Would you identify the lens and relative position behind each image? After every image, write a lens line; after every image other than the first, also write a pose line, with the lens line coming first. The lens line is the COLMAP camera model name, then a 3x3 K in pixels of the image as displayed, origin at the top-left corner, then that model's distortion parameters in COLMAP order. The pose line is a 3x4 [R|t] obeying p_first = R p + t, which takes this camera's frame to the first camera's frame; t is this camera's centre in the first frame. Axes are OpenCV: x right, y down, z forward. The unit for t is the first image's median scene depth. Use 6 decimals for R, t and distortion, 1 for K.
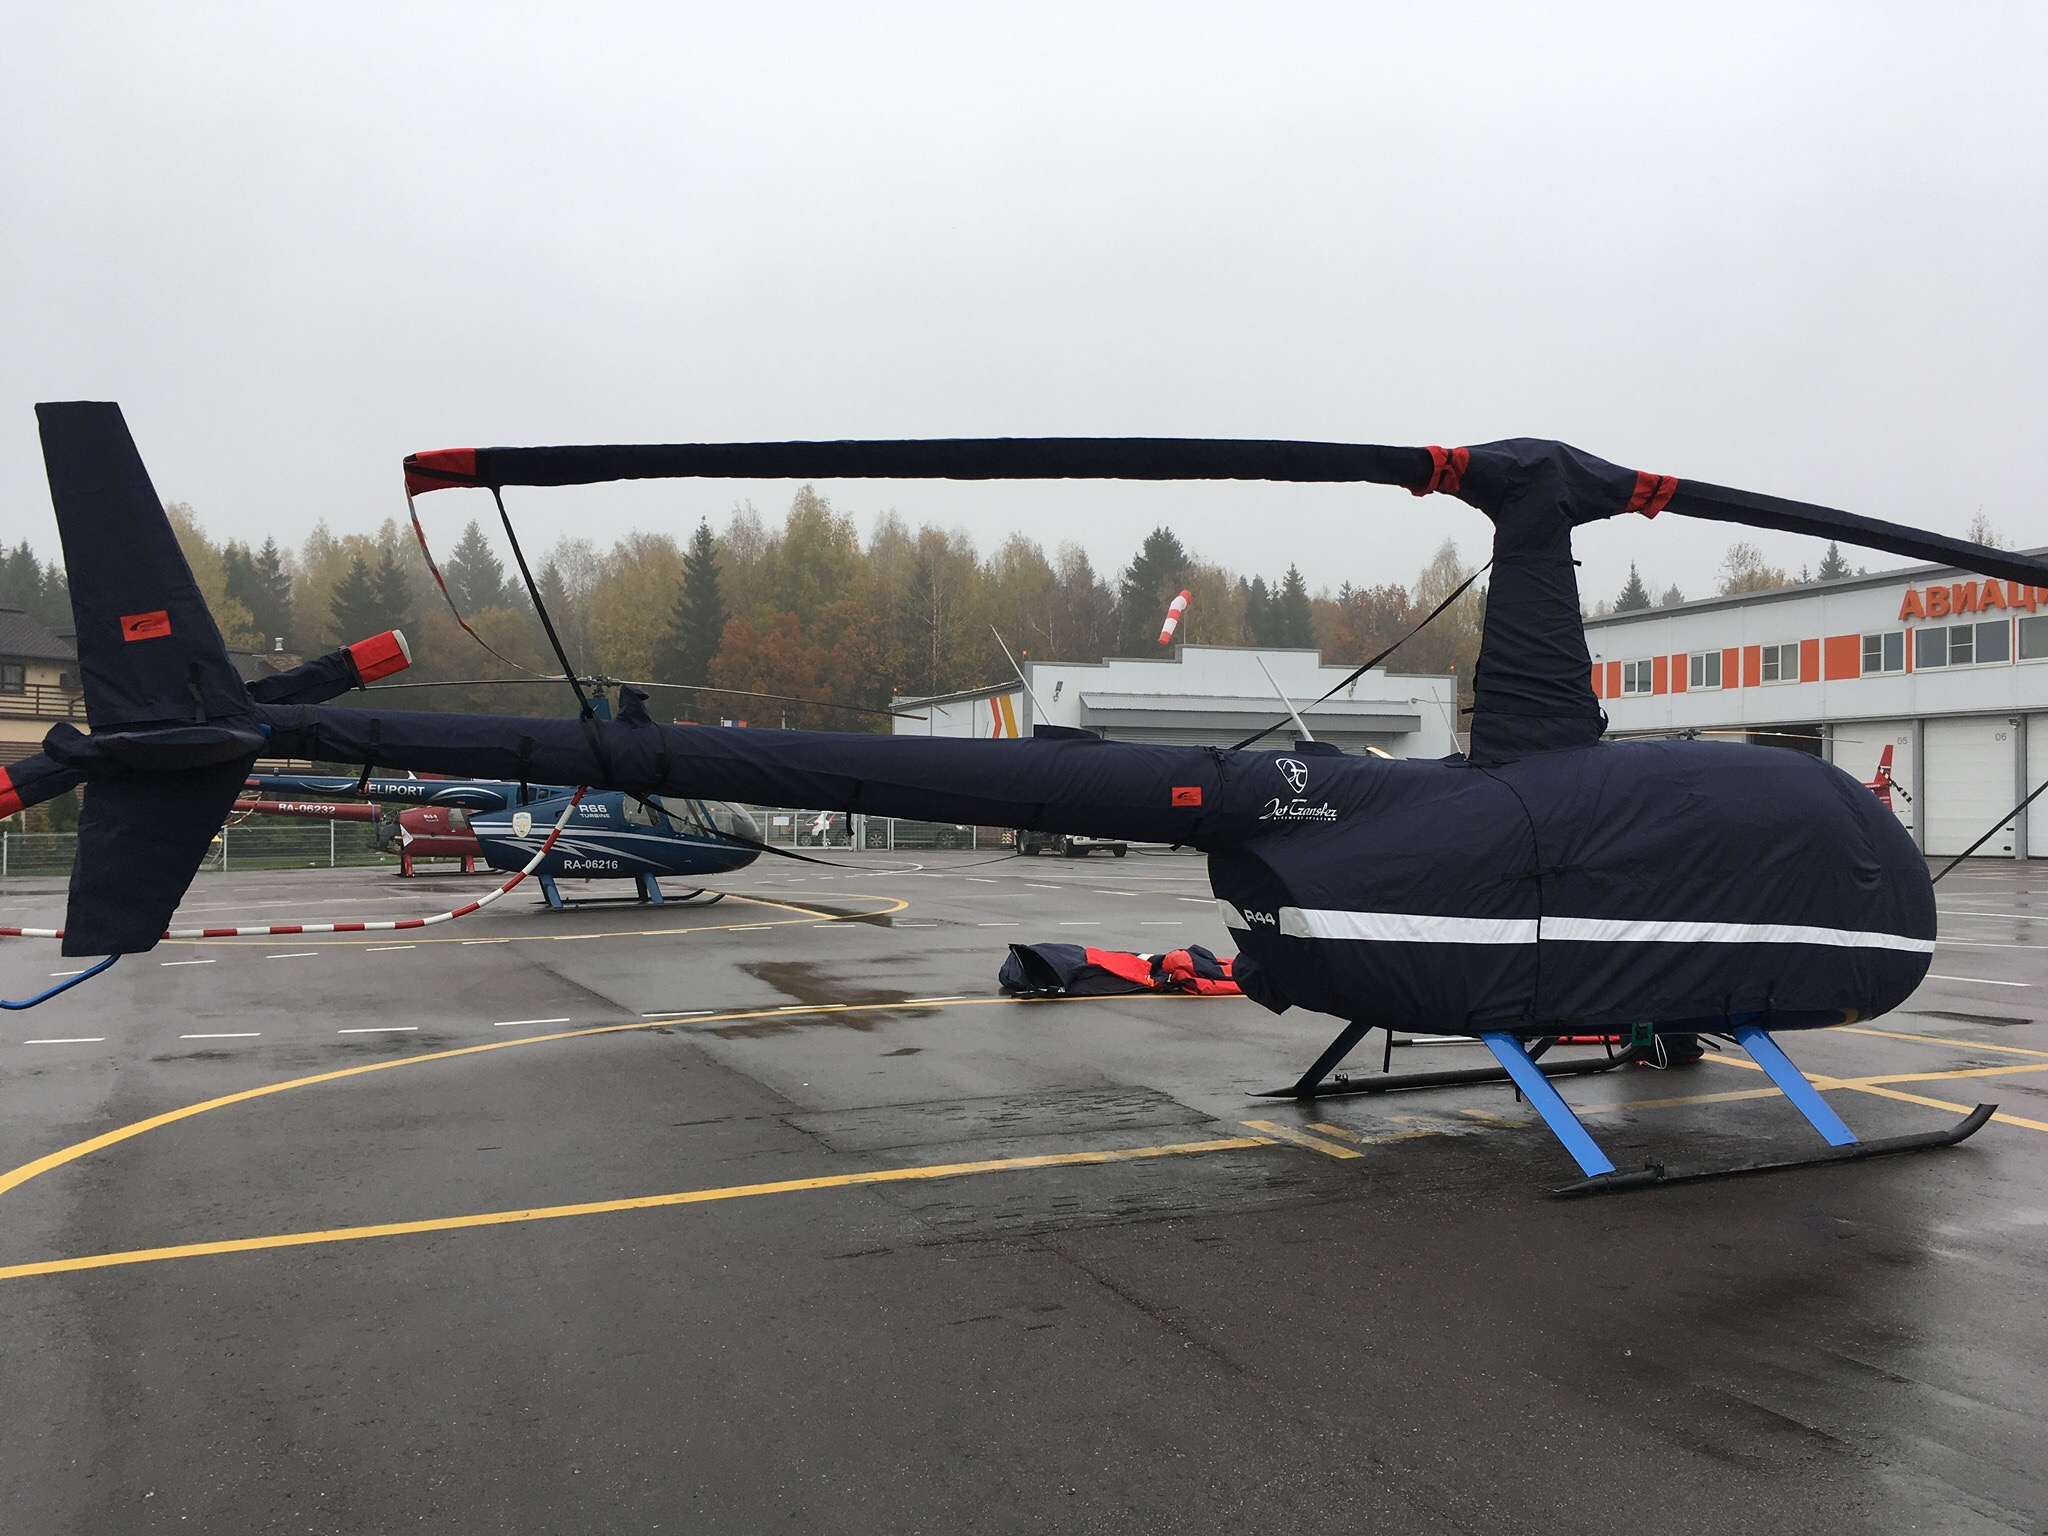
lens RADIAL K [[1723.1, 0, 1026.9], [0, 1723.1, 769.3], [0, 0, 1]] dist [0.061839, -0.039682]
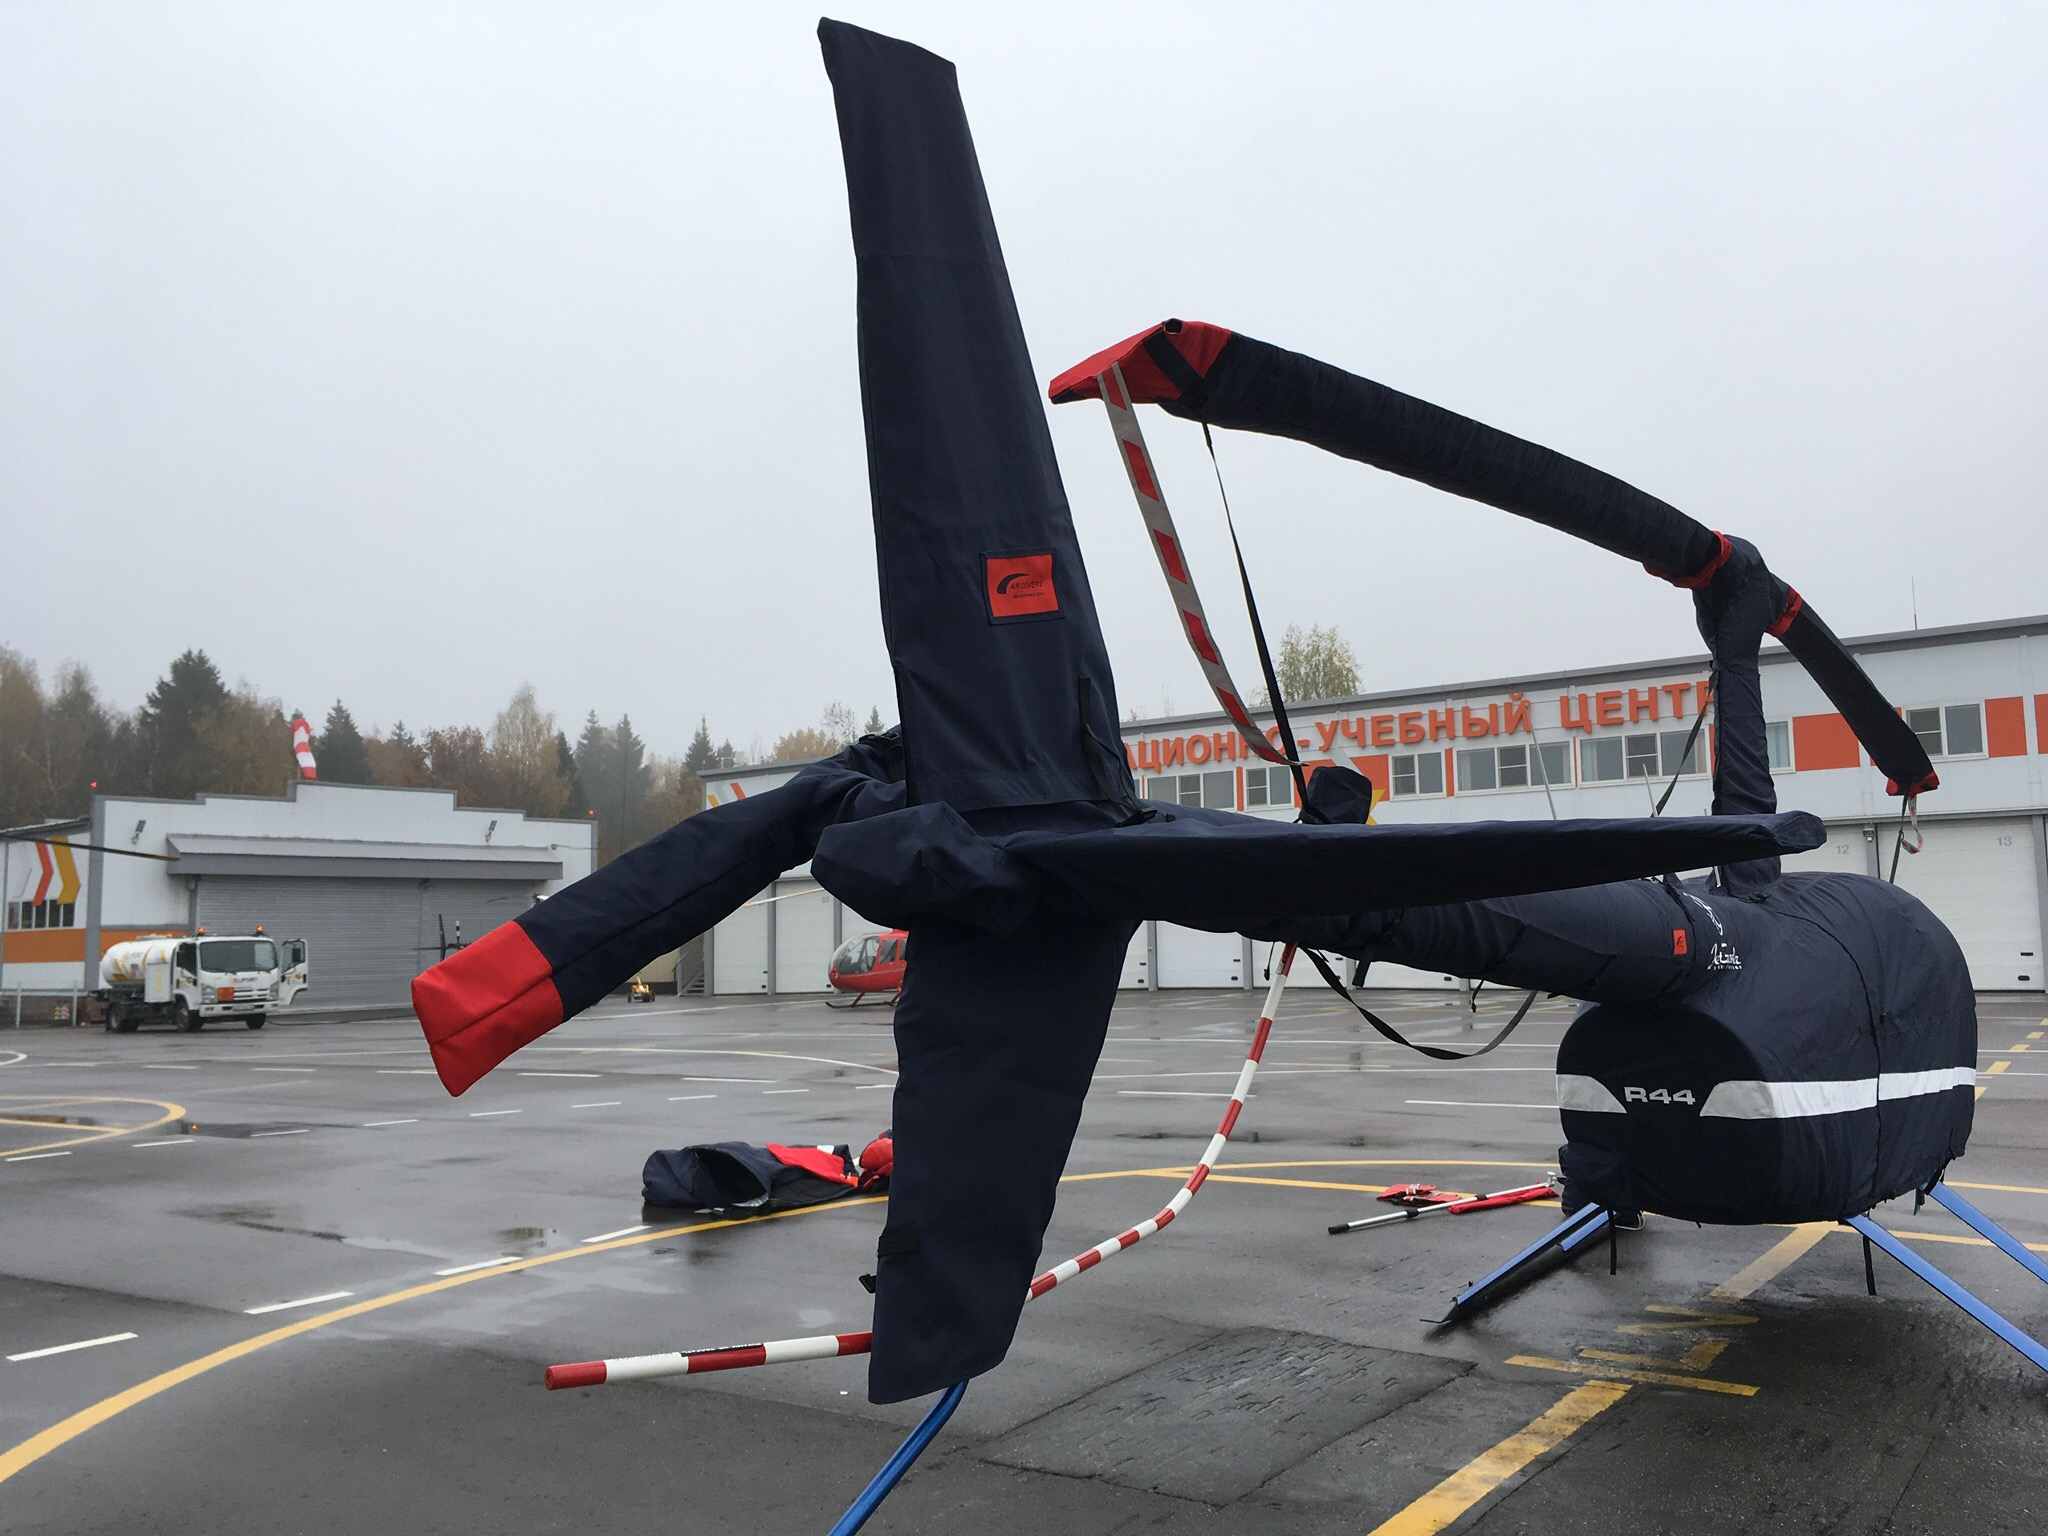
lens RADIAL K [[1727.6, 0, 1028.3], [0, 1727.6, 776.5], [0, 0, 1]] dist [0.075258, -0.088422]
pose [[0.850585, 0.029234, 0.525024, -0.500460], [0.013890, 0.996856, -0.078008, -0.000994], [-0.525654, 0.073645, 0.847505, 0.441655]]
